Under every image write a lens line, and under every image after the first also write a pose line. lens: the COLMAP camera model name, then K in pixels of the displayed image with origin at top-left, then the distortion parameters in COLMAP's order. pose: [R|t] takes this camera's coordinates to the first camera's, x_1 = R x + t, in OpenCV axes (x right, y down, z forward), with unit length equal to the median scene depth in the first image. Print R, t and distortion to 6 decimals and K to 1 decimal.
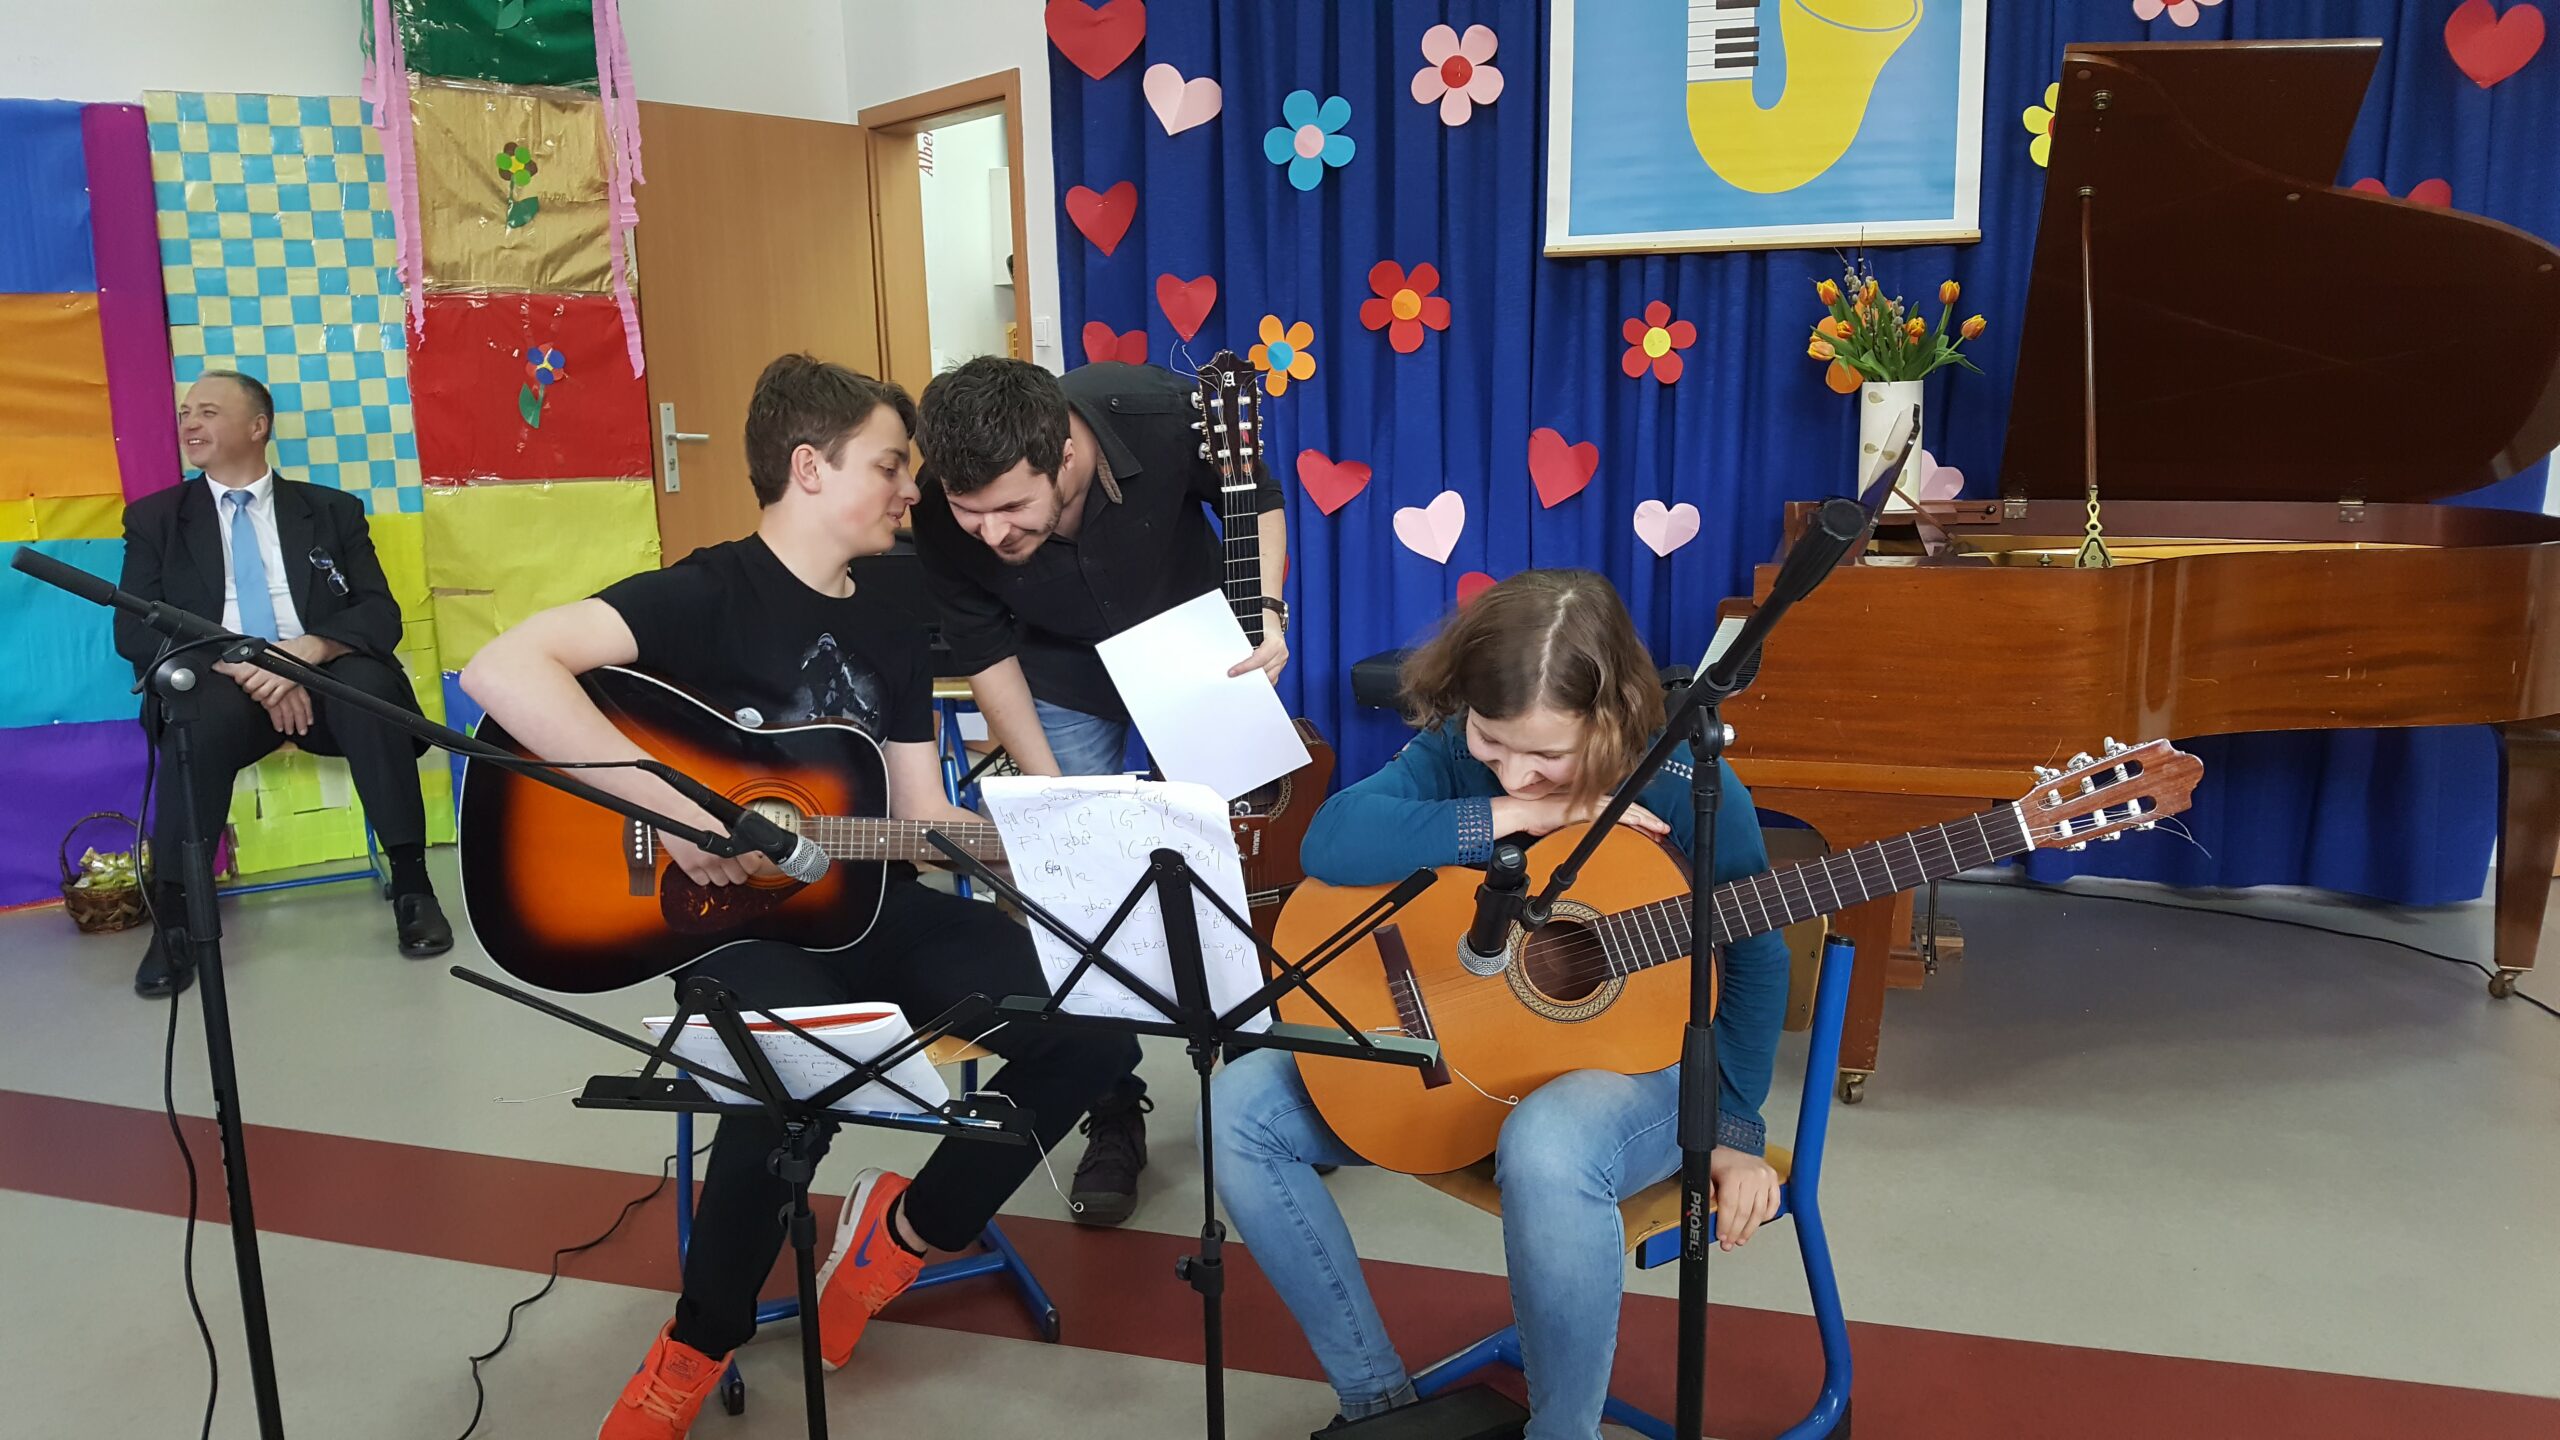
lens RADIAL K [[1931.6, 0, 1207.1], [0, 1931.6, 776.1], [0, 0, 1]] dist [0.116887, -0.253113]
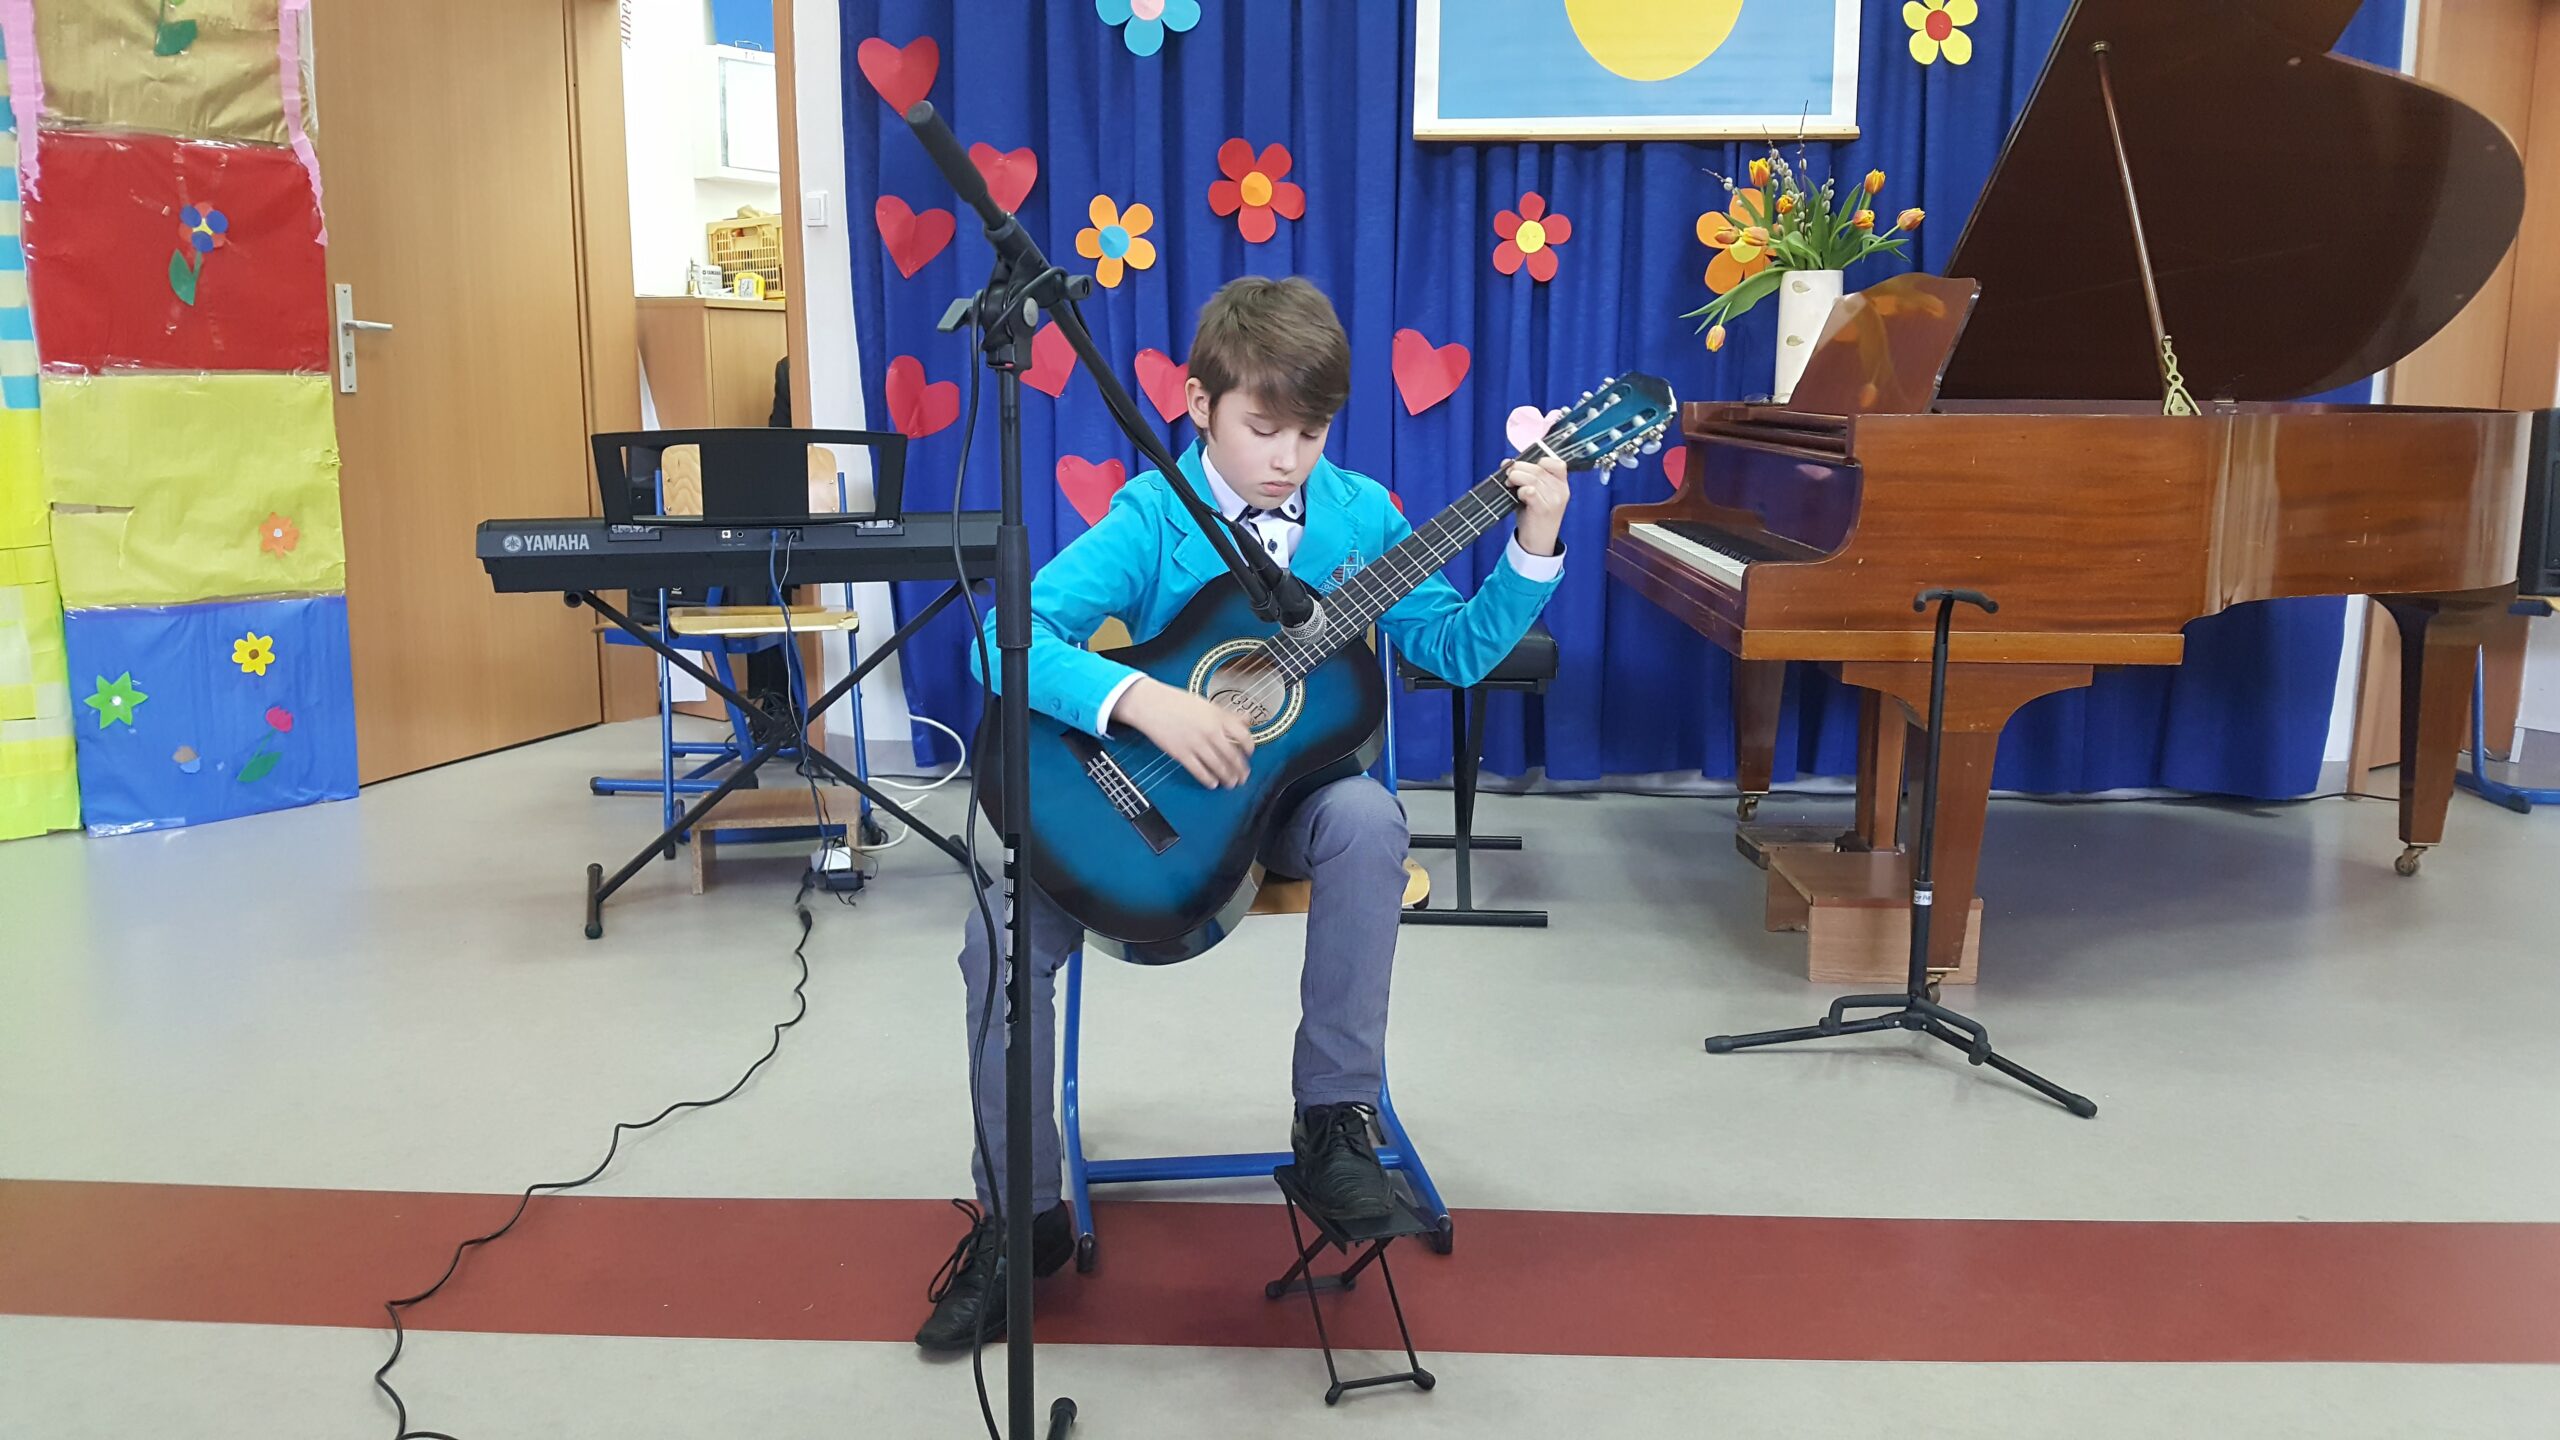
lens RADIAL K [[1931.6, 0, 1247.9], [0, 1931.6, 742.6], [0, 0, 1]] dist [0.116887, -0.253113]
pose [[0.962305, -0.029618, 0.270356, -0.157450], [0.035647, 0.999213, -0.017418, 0.032462], [-0.269627, 0.026399, 0.962603, 0.132987]]
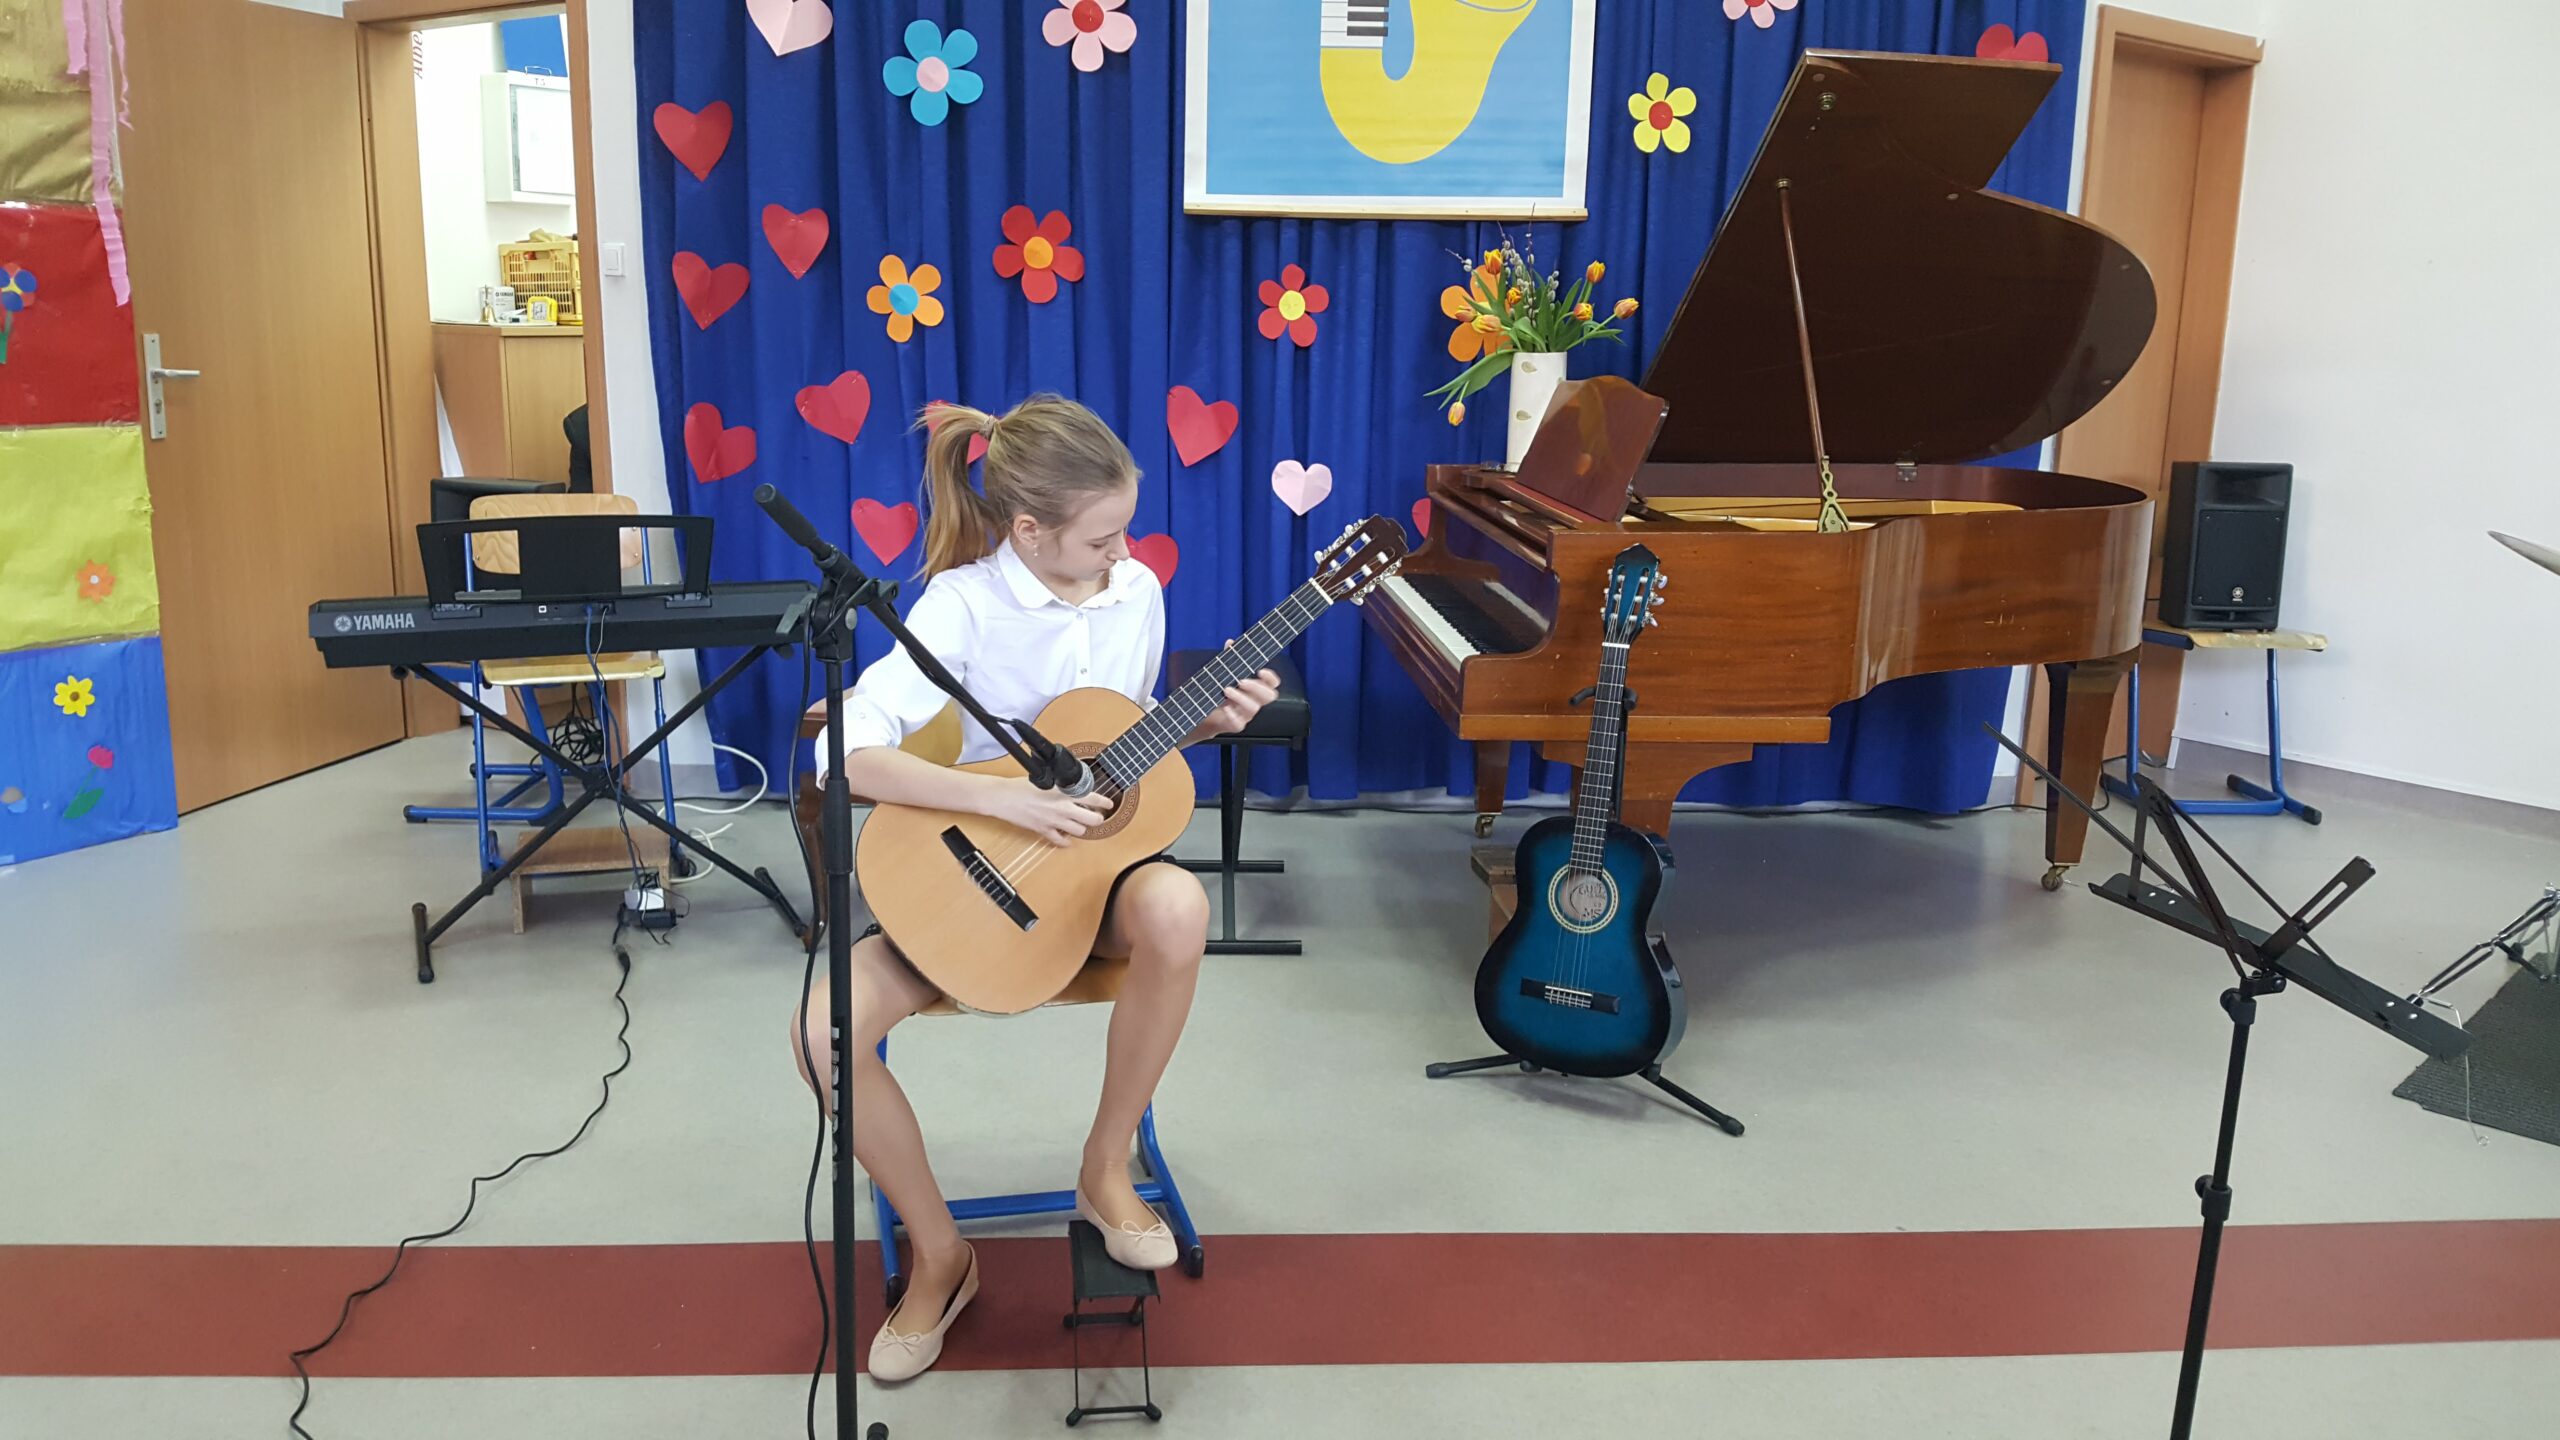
lens RADIAL K [[1931.6, 0, 1220.1], [0, 1931.6, 781.7], [0, 0, 1]] dist [0.116887, -0.253113]
pose [[0.933255, -0.051509, 0.355503, -0.174561], [0.039176, 0.998357, 0.041810, -0.016041], [-0.357072, -0.025092, 0.933740, 0.052989]]
